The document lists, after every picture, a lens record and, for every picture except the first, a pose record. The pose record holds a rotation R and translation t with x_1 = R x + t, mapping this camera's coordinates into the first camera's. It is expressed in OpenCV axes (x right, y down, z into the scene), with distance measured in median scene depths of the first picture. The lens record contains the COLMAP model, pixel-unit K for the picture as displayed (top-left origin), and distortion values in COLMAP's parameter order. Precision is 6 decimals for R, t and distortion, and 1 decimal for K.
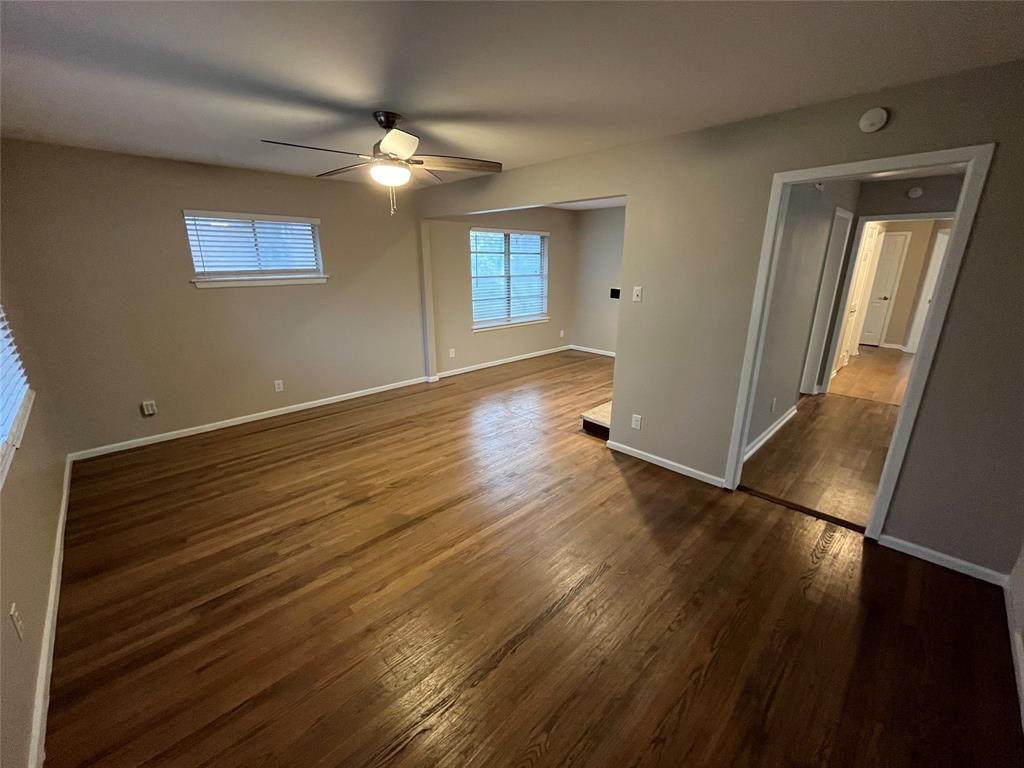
lens RADIAL K [[418.3, 0, 517.0], [0, 418.3, 386.9], [0, 0, 1]] dist [-0.002214, -0.000346]
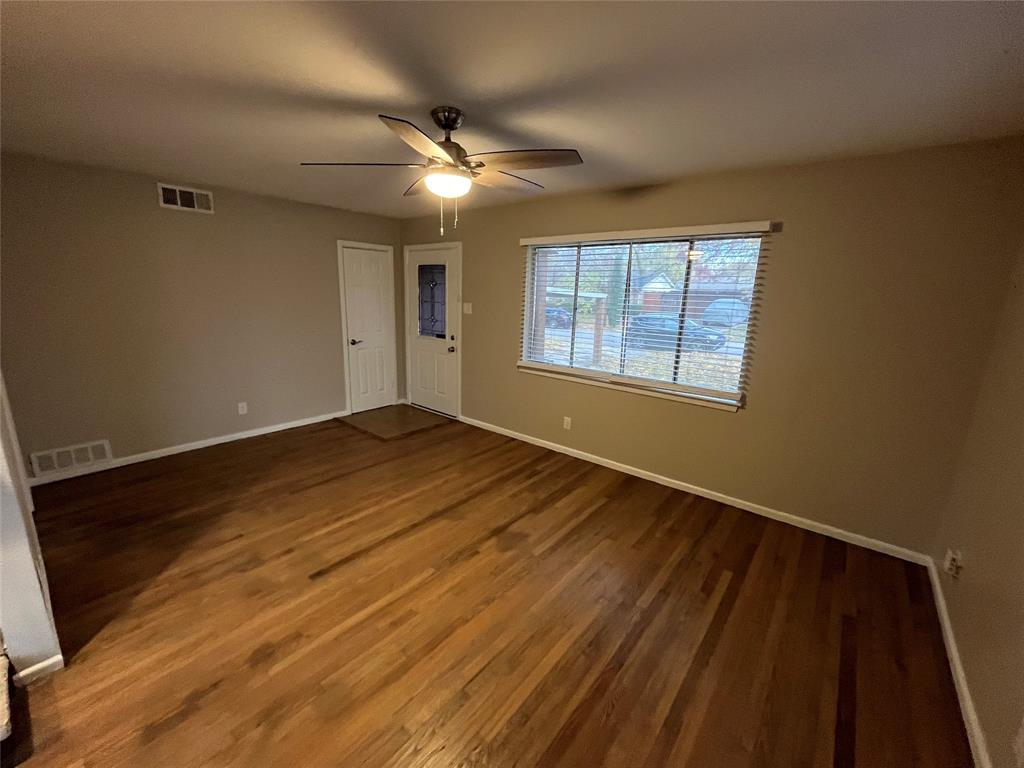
lens RADIAL K [[418.3, 0, 517.0], [0, 418.3, 386.9], [0, 0, 1]] dist [-0.002214, -0.000346]
pose [[-0.993526, -0.003821, -0.113540, -0.294220], [-0.060900, 0.861606, 0.503911, -0.495472], [0.095901, 0.507564, -0.856260, 1.614531]]
